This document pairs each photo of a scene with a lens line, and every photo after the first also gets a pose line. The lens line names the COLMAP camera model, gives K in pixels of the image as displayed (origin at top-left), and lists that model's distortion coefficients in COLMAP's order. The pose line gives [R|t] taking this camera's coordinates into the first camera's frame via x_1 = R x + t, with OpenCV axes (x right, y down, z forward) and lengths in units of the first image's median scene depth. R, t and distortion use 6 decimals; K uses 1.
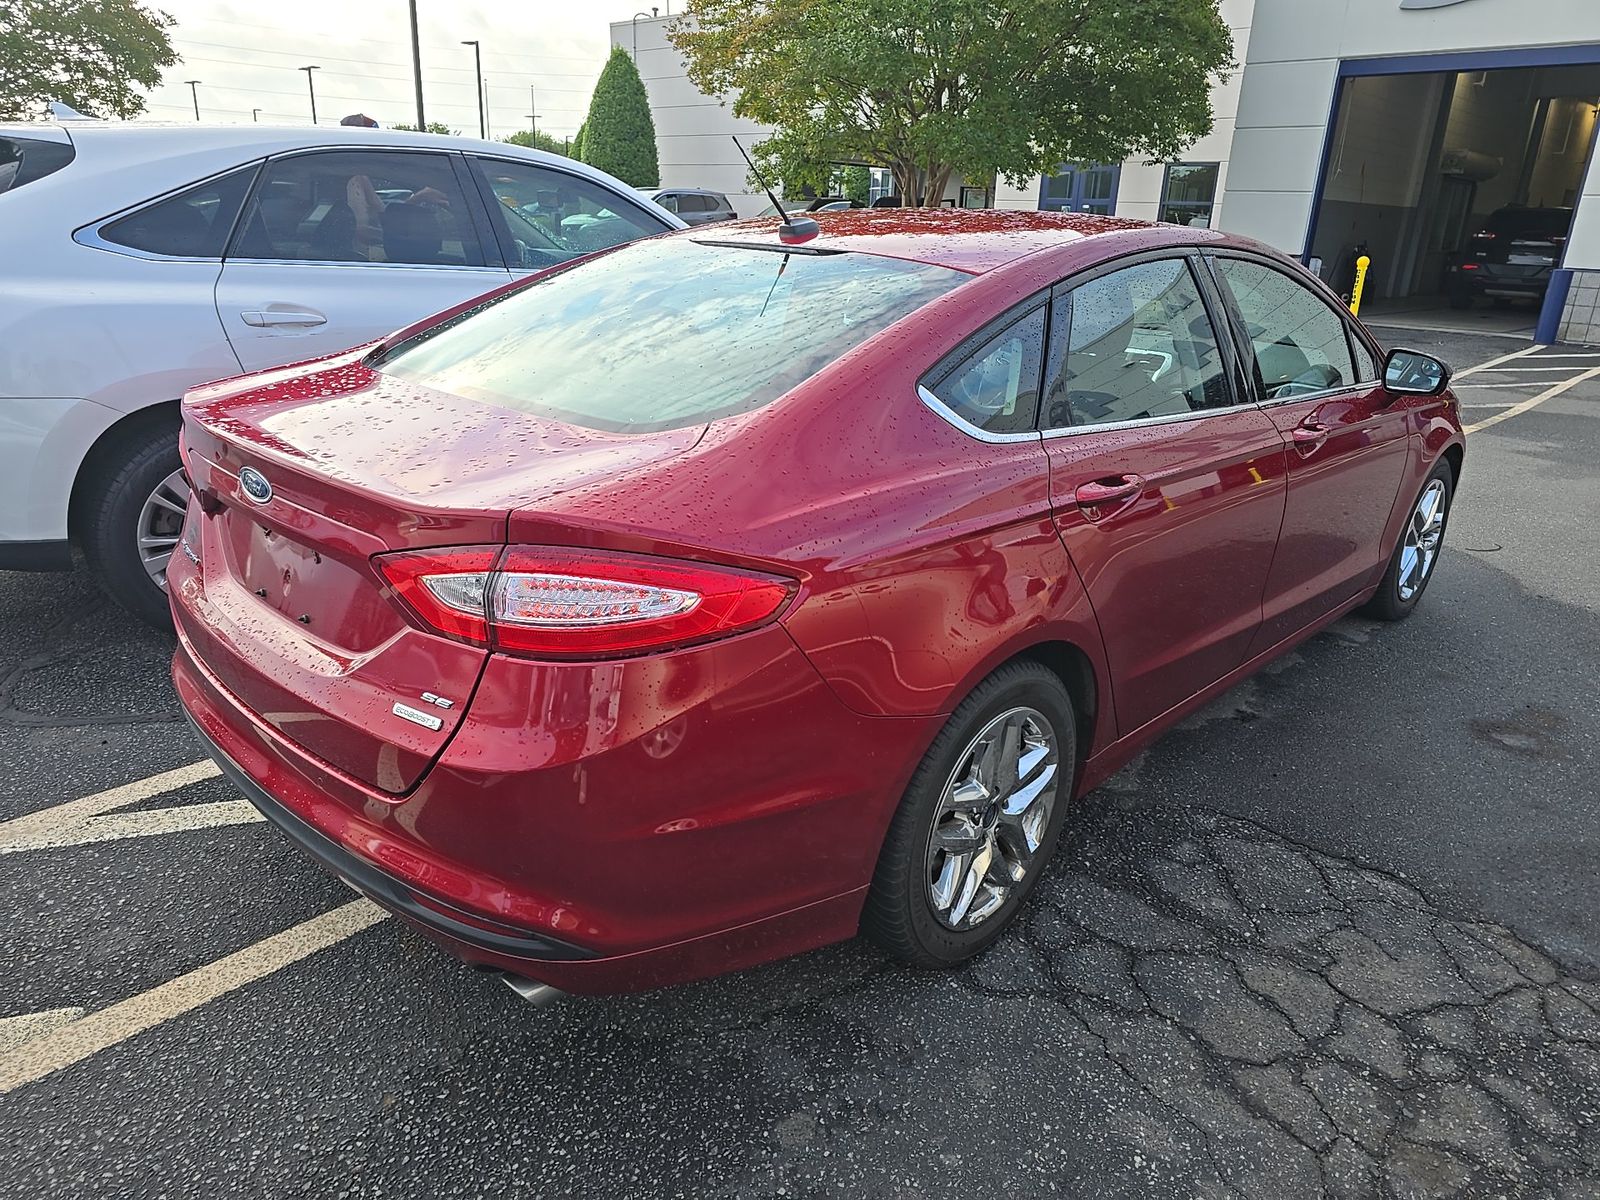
lens RADIAL K [[1070.3, 0, 798.9], [0, 1070.3, 605.2], [0, 0, 1]] dist [0.033542, -0.024165]
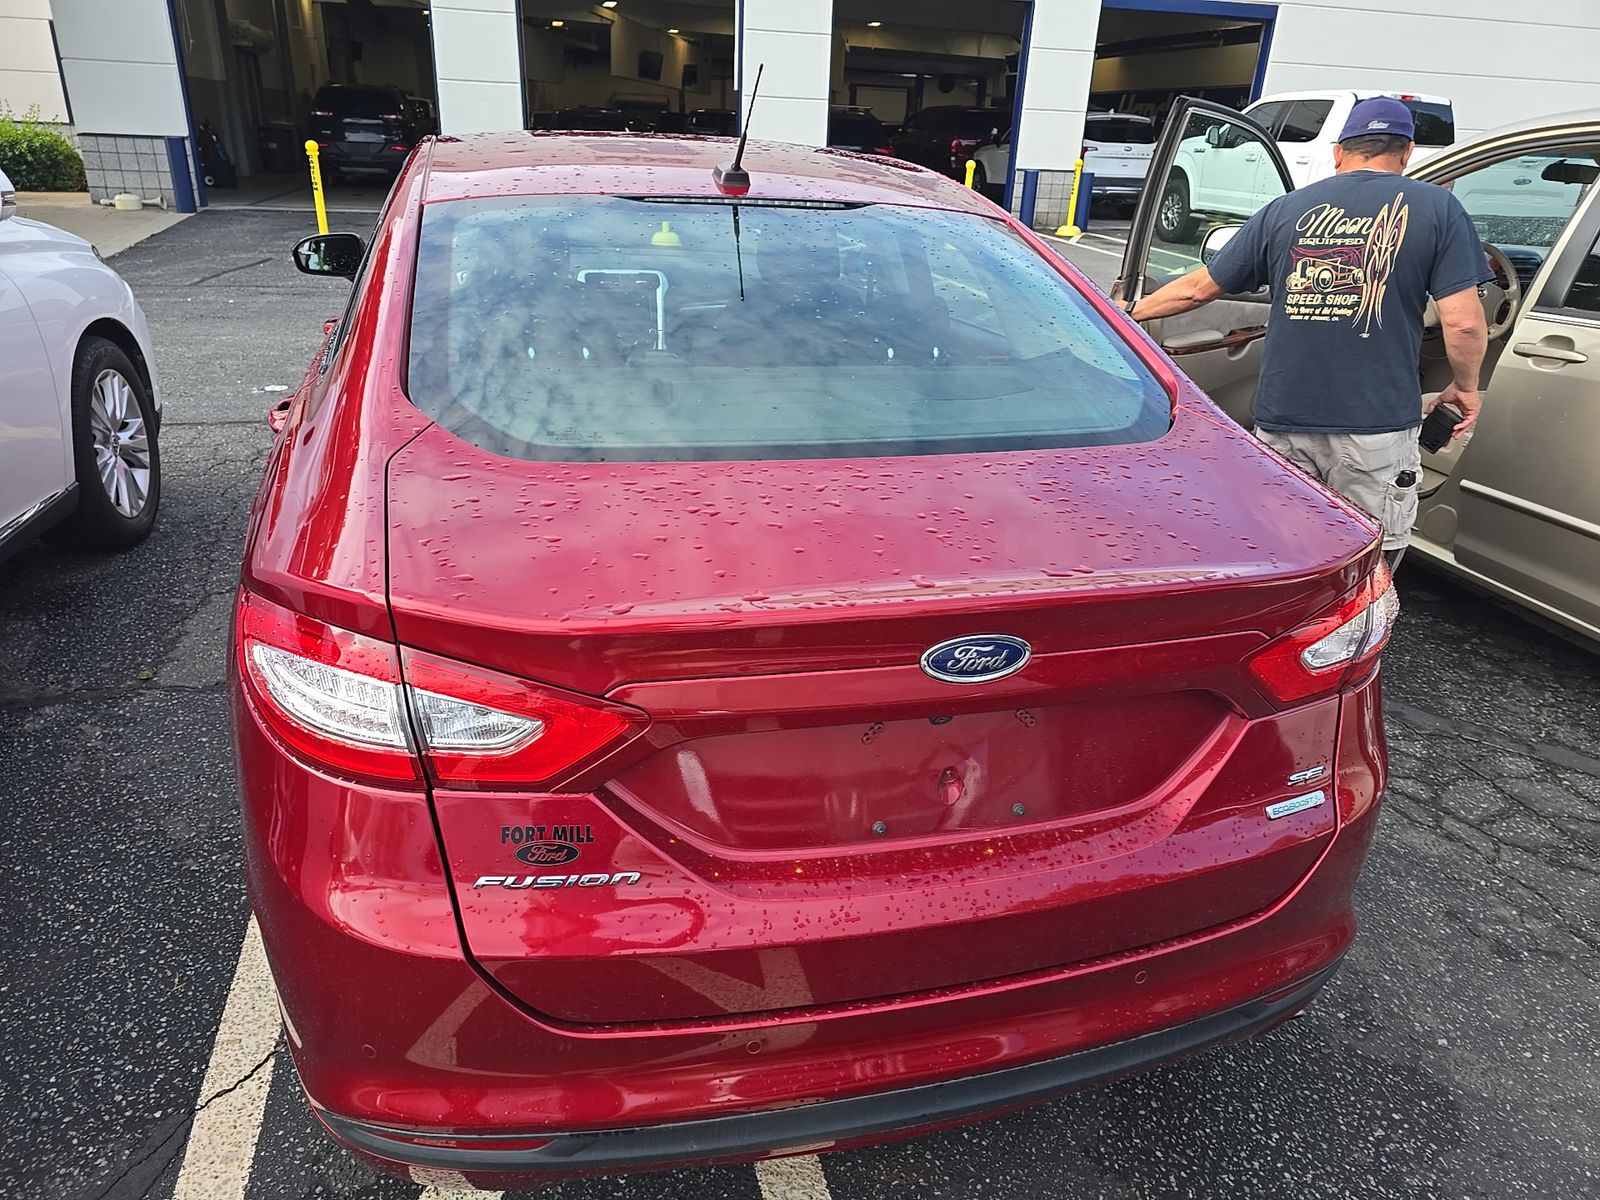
lens RADIAL K [[1070.3, 0, 803.2], [0, 1070.3, 595.8], [0, 0, 1]] dist [0.033542, -0.024165]
pose [[0.508249, -0.346146, 0.788584, -0.765560], [0.265729, 0.934024, 0.238722, -0.238556], [-0.819189, 0.088219, 0.566698, 0.524971]]
